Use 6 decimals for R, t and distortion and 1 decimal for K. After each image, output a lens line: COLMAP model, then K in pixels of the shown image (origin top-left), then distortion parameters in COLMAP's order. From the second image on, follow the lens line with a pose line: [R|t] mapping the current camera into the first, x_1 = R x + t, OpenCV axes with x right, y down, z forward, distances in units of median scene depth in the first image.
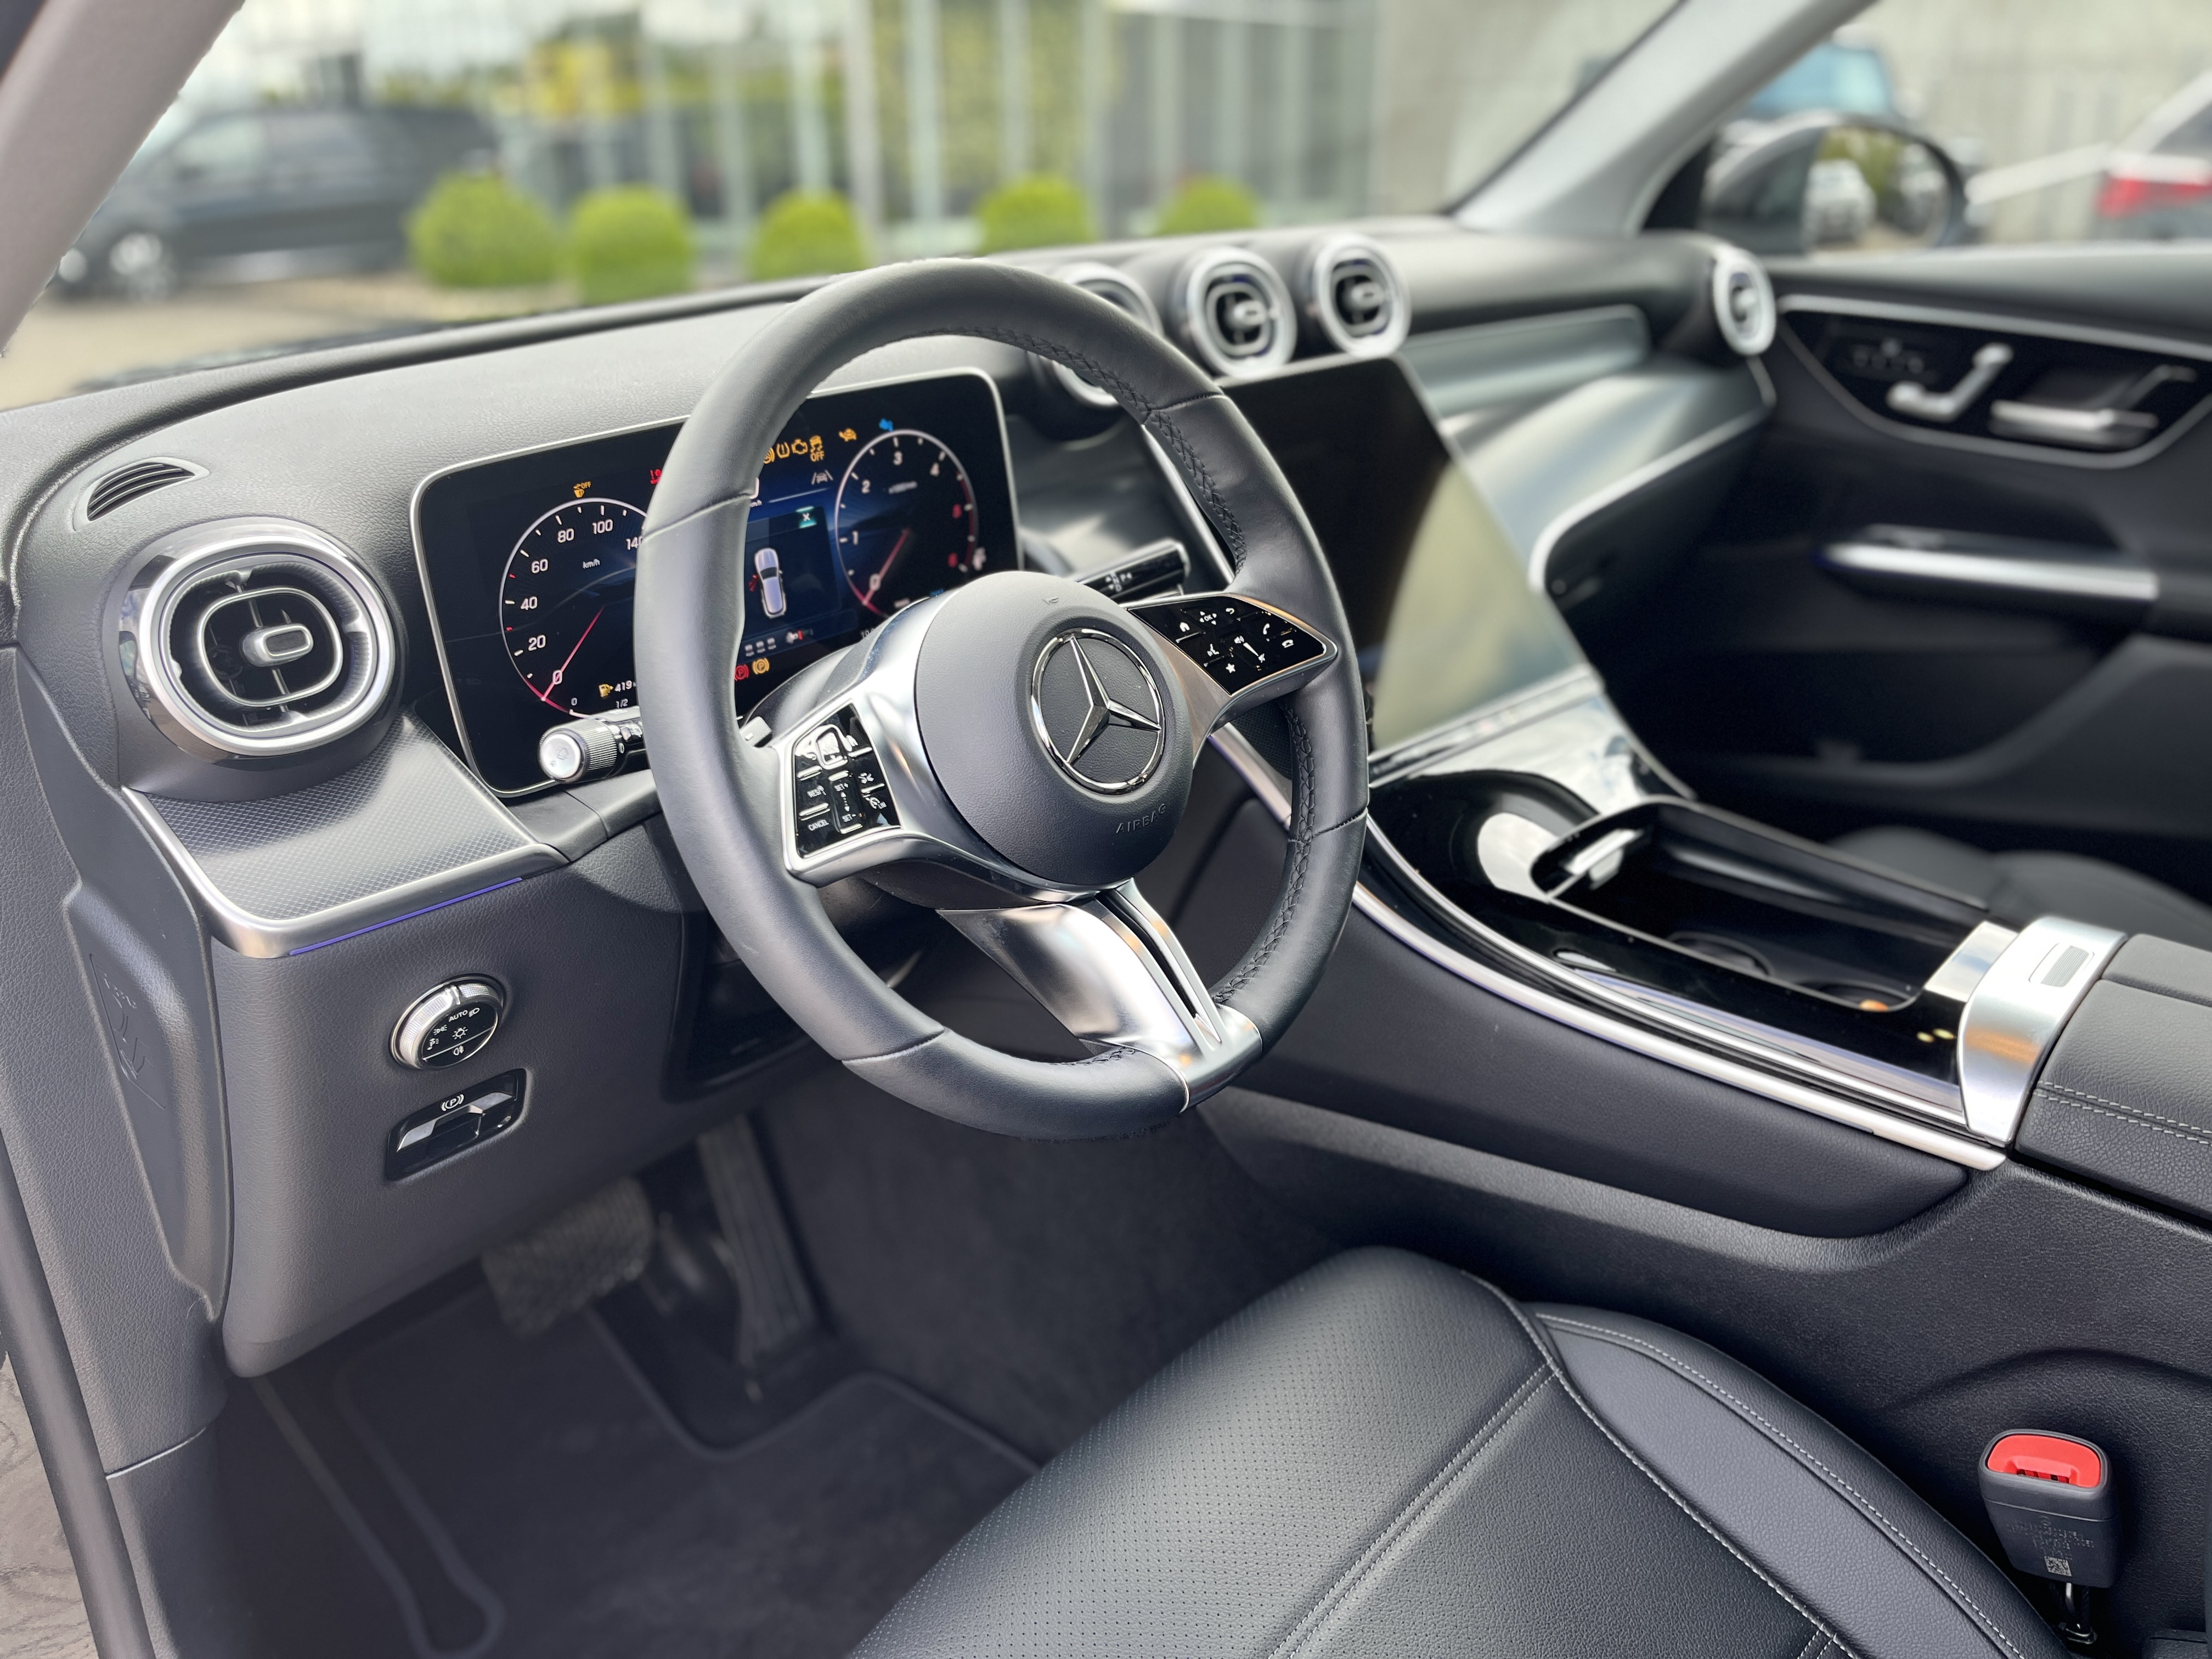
lens RADIAL K [[1669.8, 0, 1100.3], [0, 1669.8, 896.8], [0, 0, 1]] dist [0.065403, -0.077908]
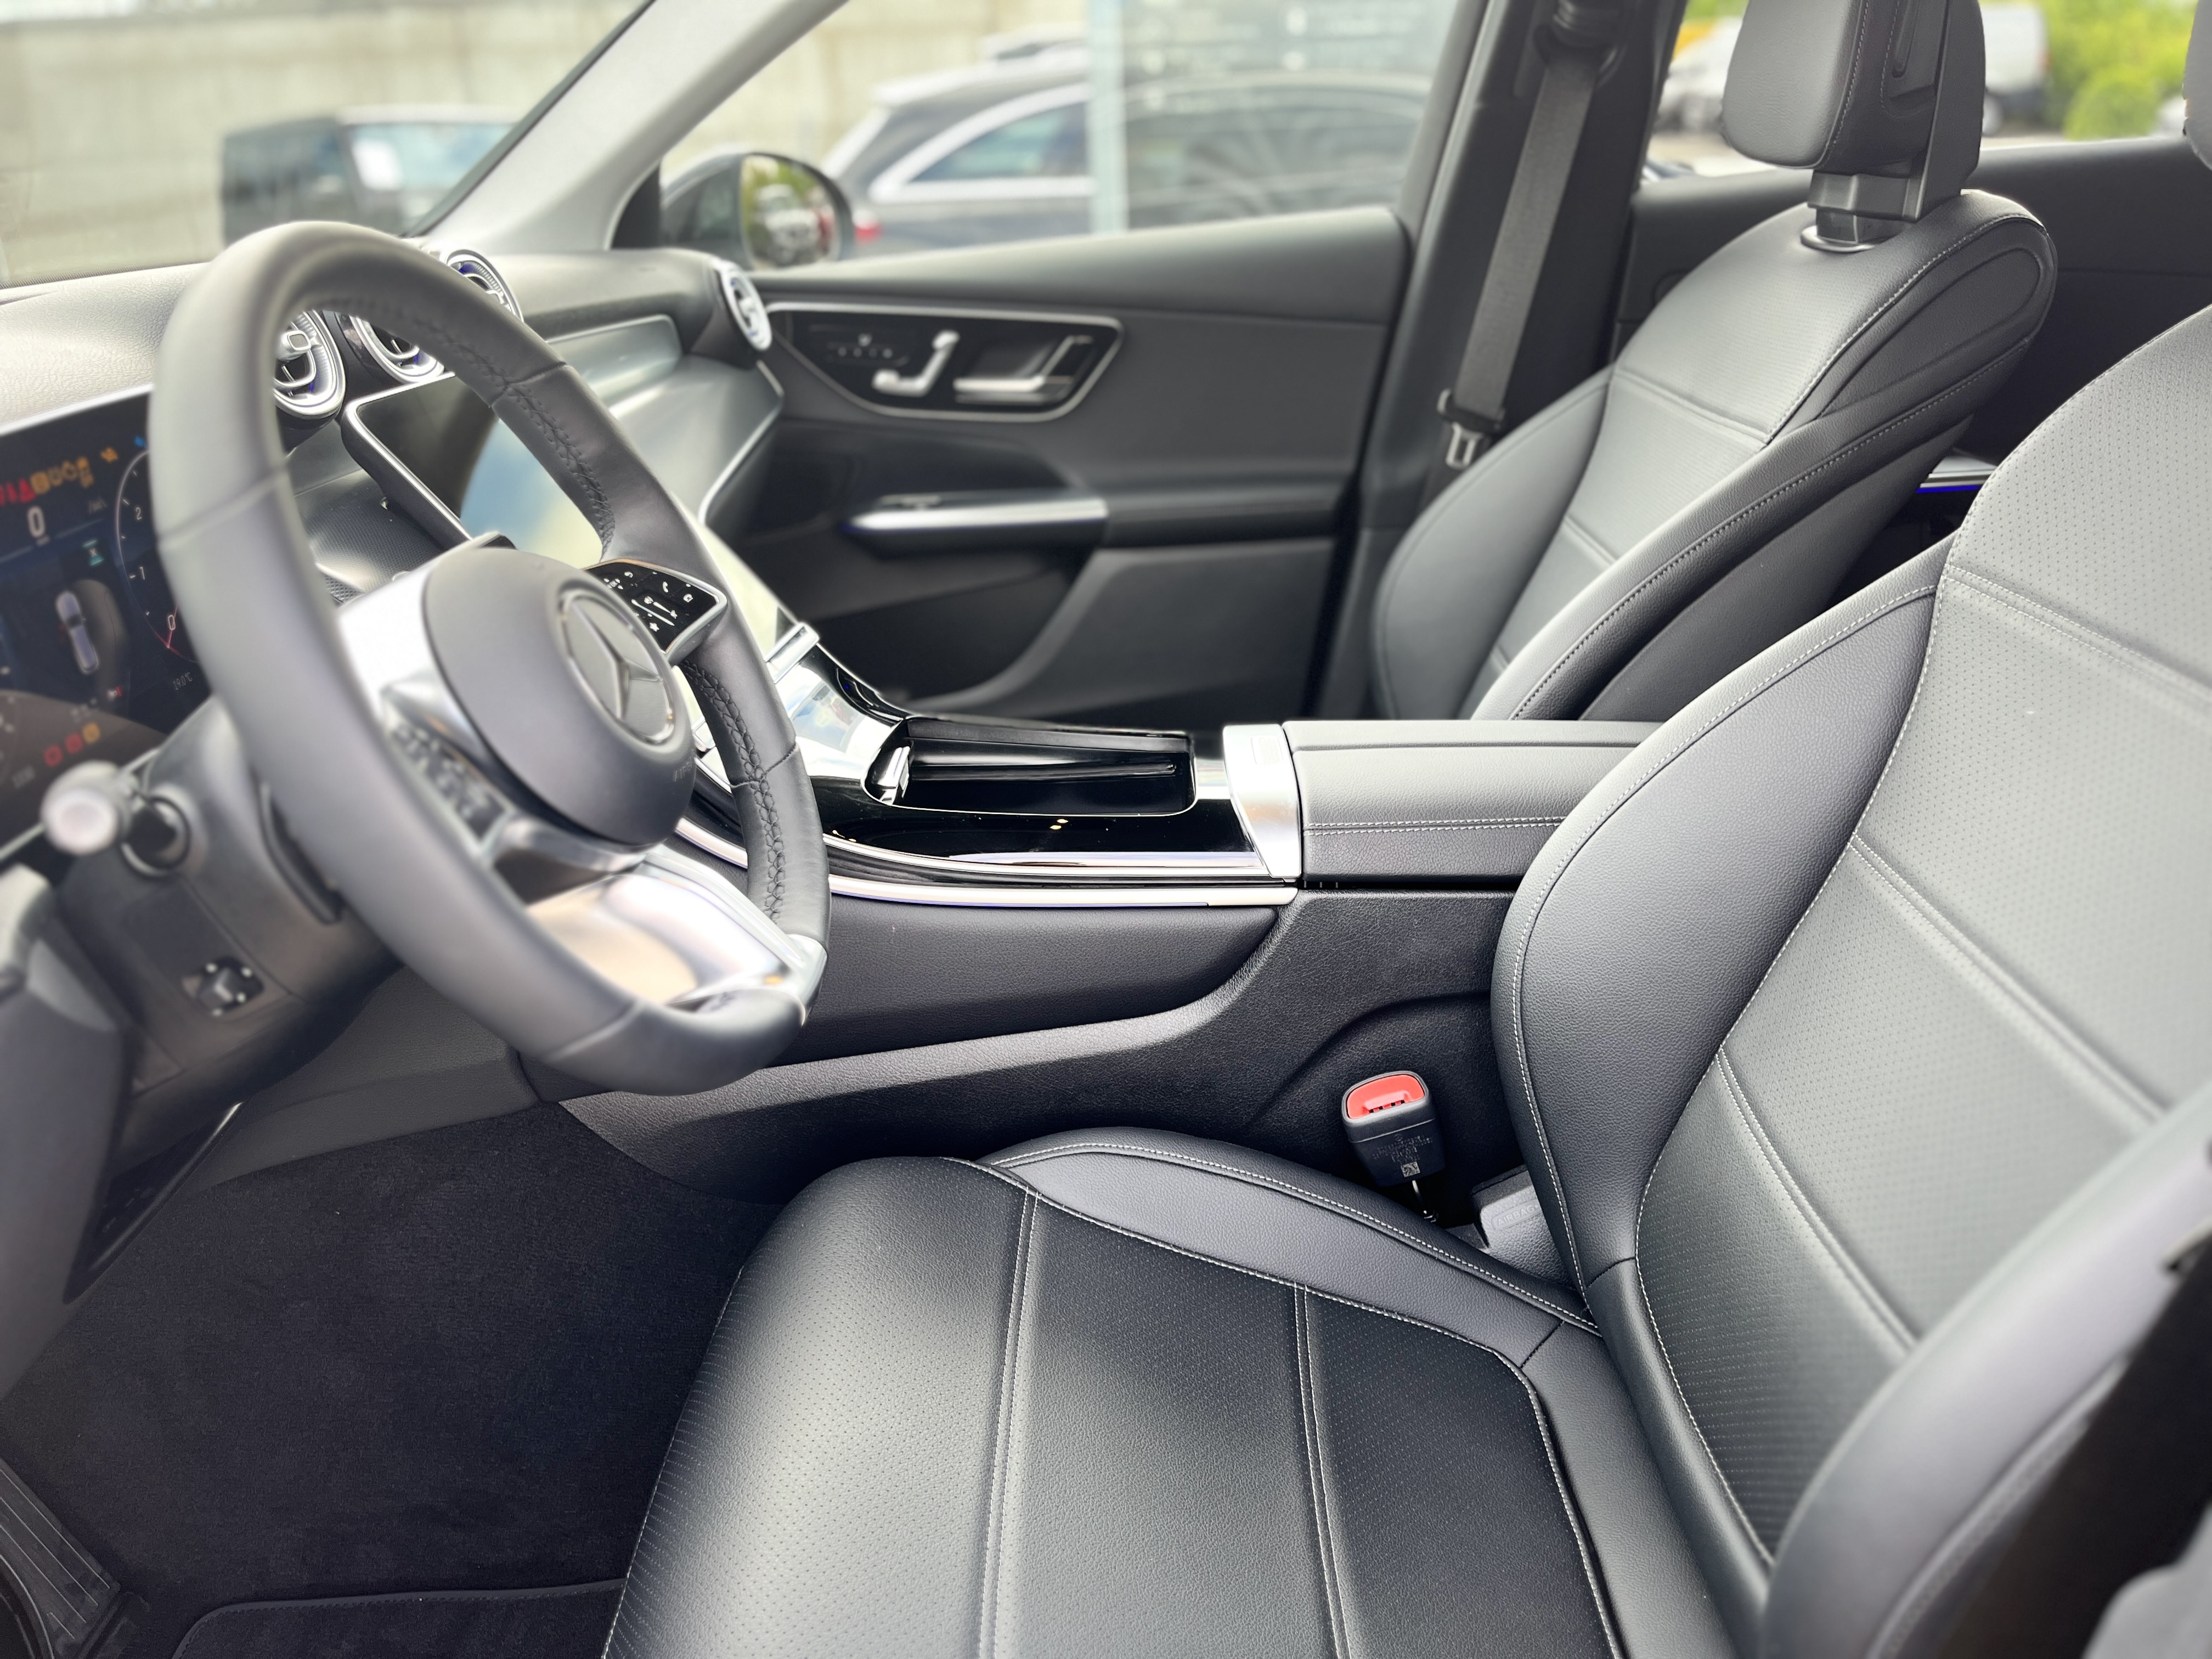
lens RADIAL K [[1669.8, 0, 1100.3], [0, 1669.8, 896.8], [0, 0, 1]] dist [0.065403, -0.077908]
pose [[0.754718, -0.265016, 0.600139, -0.247587], [0.287919, 0.955774, 0.059983, 0.024245], [-0.589494, 0.127521, 0.797644, 0.030456]]
